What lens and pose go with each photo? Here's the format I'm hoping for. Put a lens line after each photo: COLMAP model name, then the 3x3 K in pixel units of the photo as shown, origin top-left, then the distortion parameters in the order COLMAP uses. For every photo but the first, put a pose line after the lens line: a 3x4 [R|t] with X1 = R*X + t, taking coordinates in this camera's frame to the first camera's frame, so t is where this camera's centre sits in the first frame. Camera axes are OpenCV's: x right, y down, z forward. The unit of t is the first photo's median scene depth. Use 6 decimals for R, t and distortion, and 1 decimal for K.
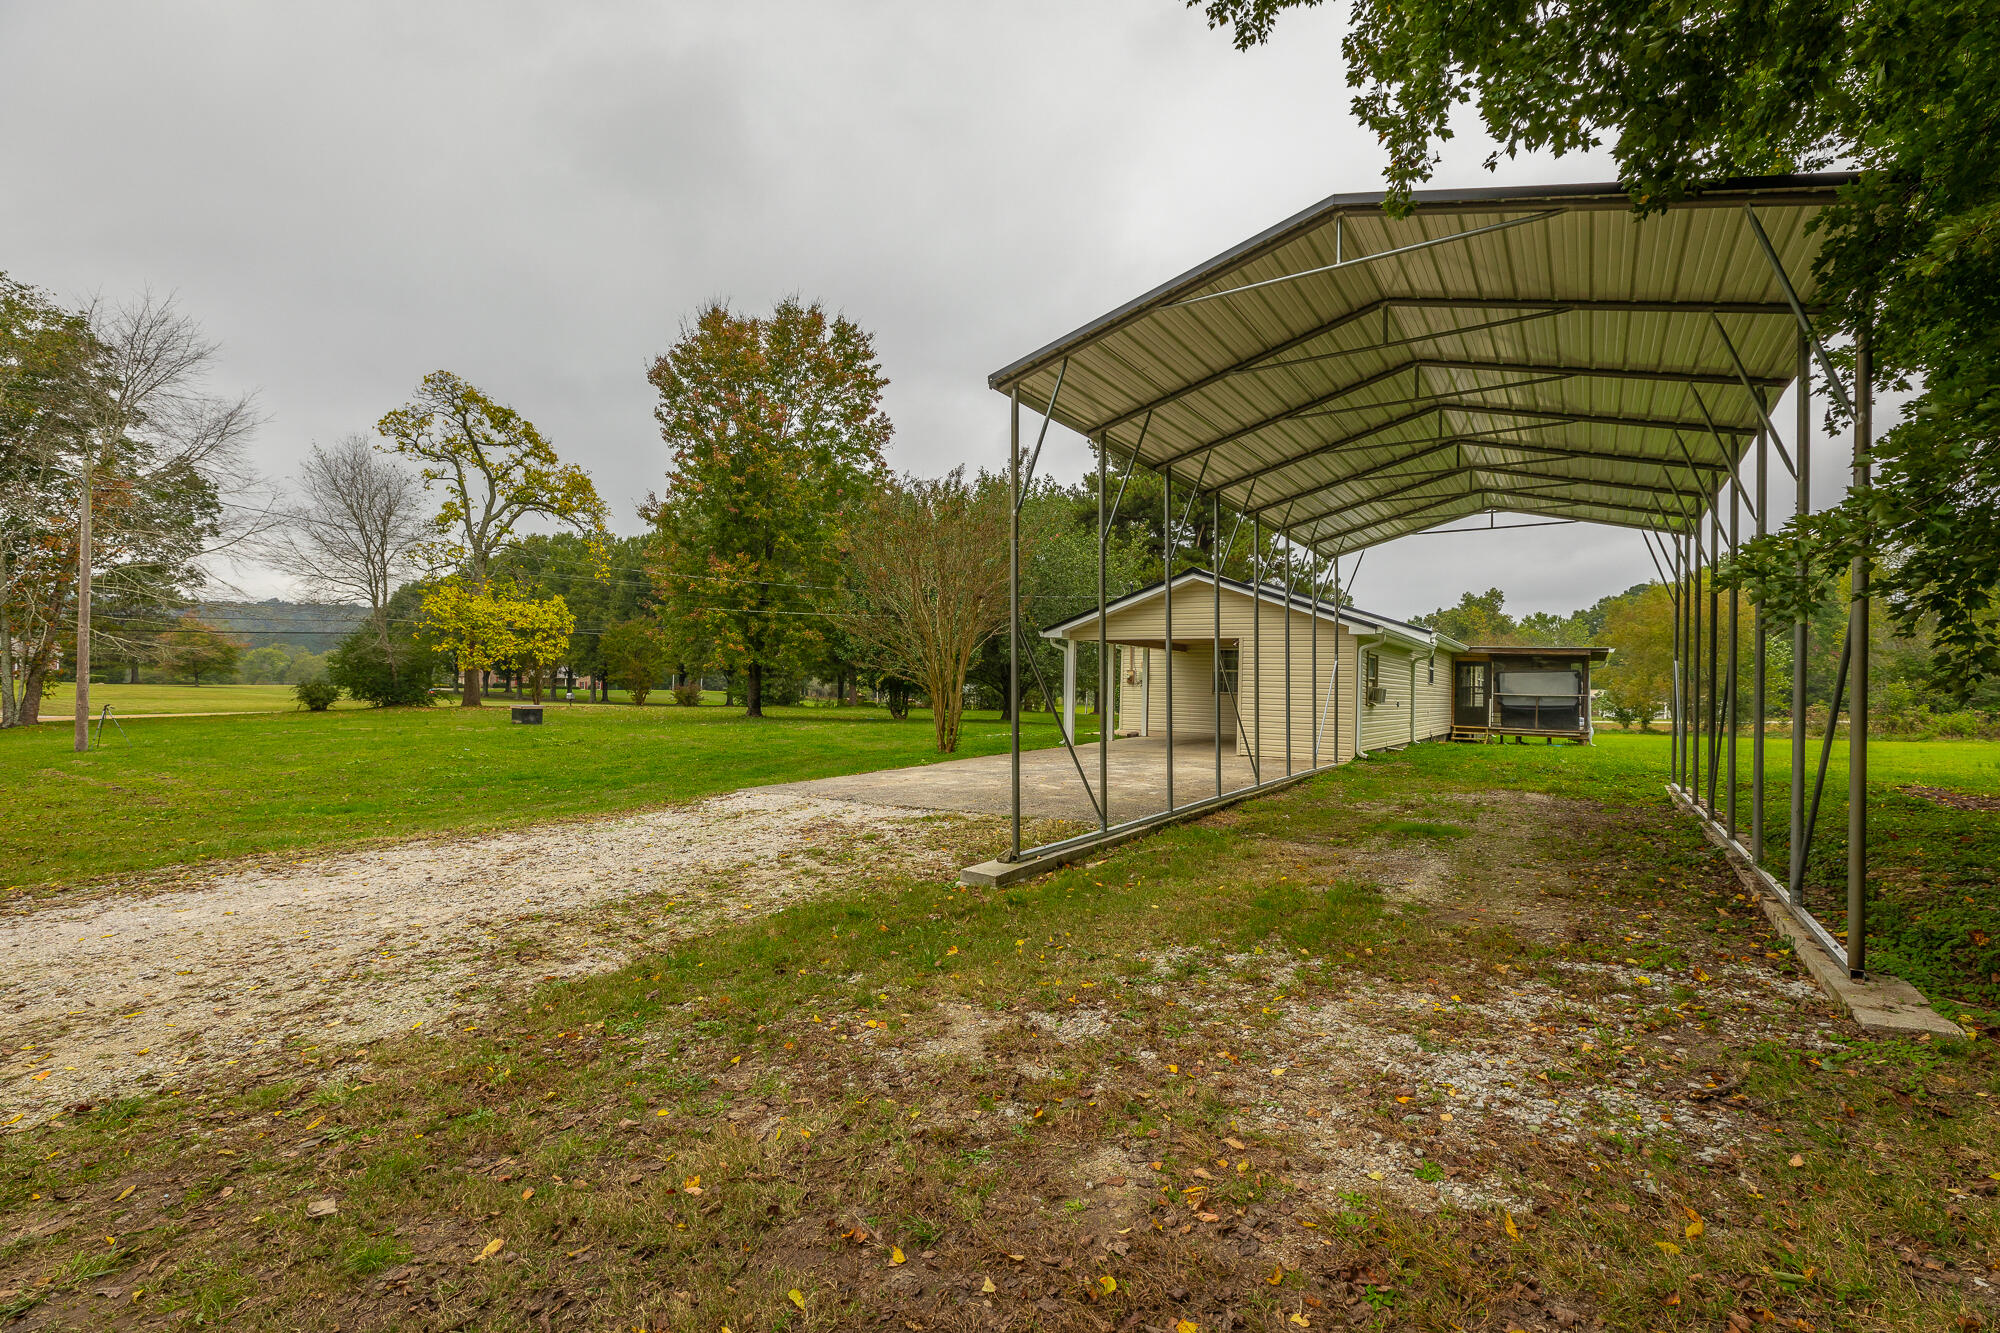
lens RADIAL K [[914.2, 0, 996.5], [0, 914.2, 696.4], [0, 0, 1]] dist [0.003804, -0.000236]
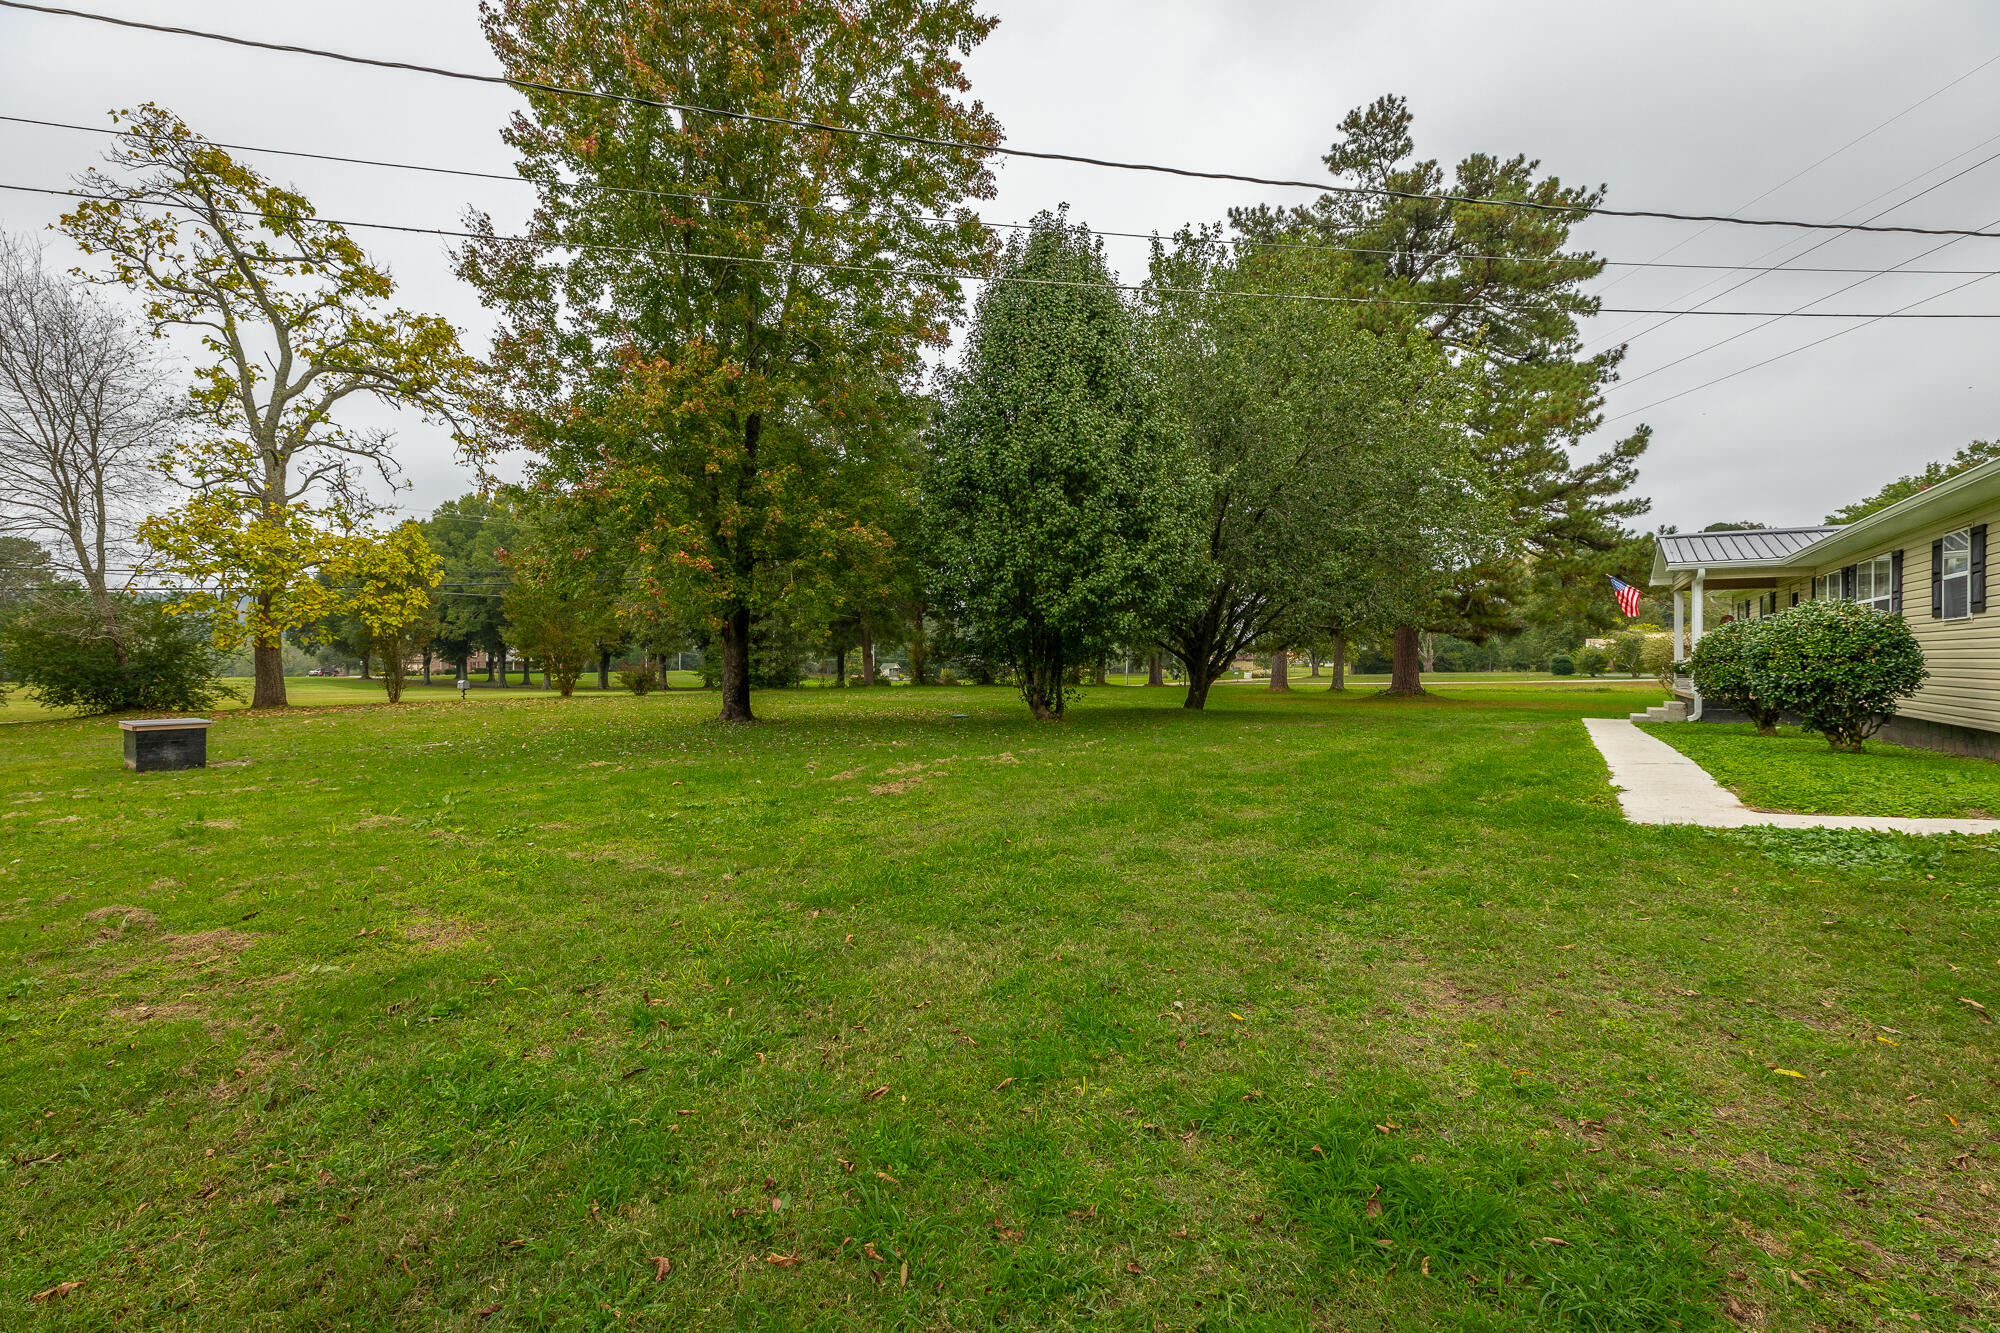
lens RADIAL K [[914.2, 0, 999.3], [0, 914.2, 673.4], [0, 0, 1]] dist [0.003804, -0.000236]
pose [[0.999360, -0.029792, 0.019782, -0.131943], [0.029654, 0.999534, 0.007250, -0.002637], [-0.019989, -0.006659, 0.999778, 0.497406]]
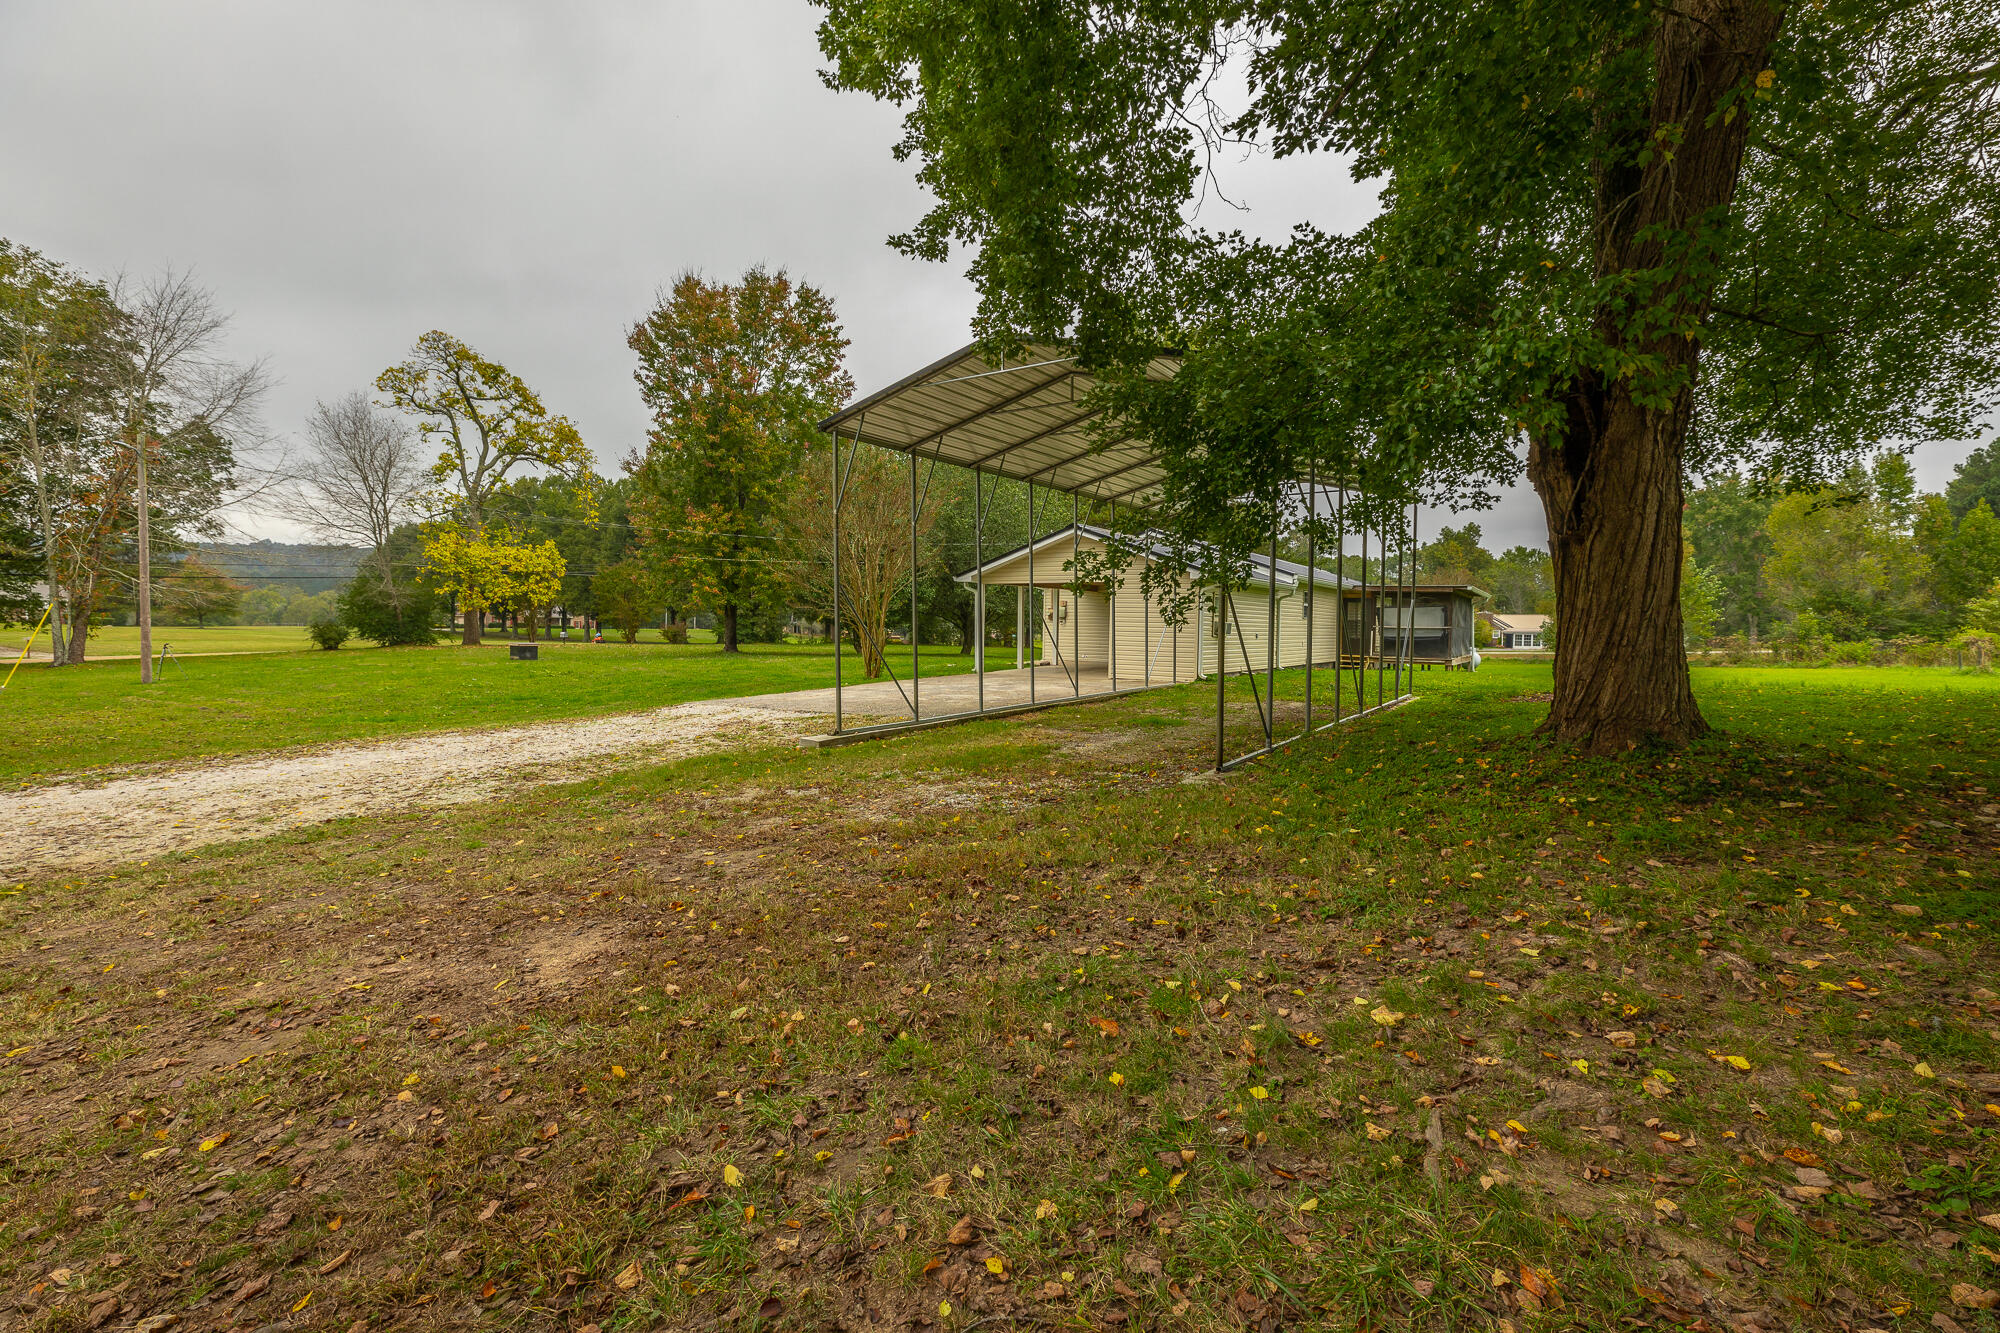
lens RADIAL K [[914.2, 0, 995.3], [0, 914.2, 663.4], [0, 0, 1]] dist [0.003804, -0.000236]
pose [[0.999972, -0.007055, 0.002664, 0.047061], [0.006963, 0.999421, 0.033297, 0.001104], [-0.002897, -0.033277, 0.999442, -0.093679]]
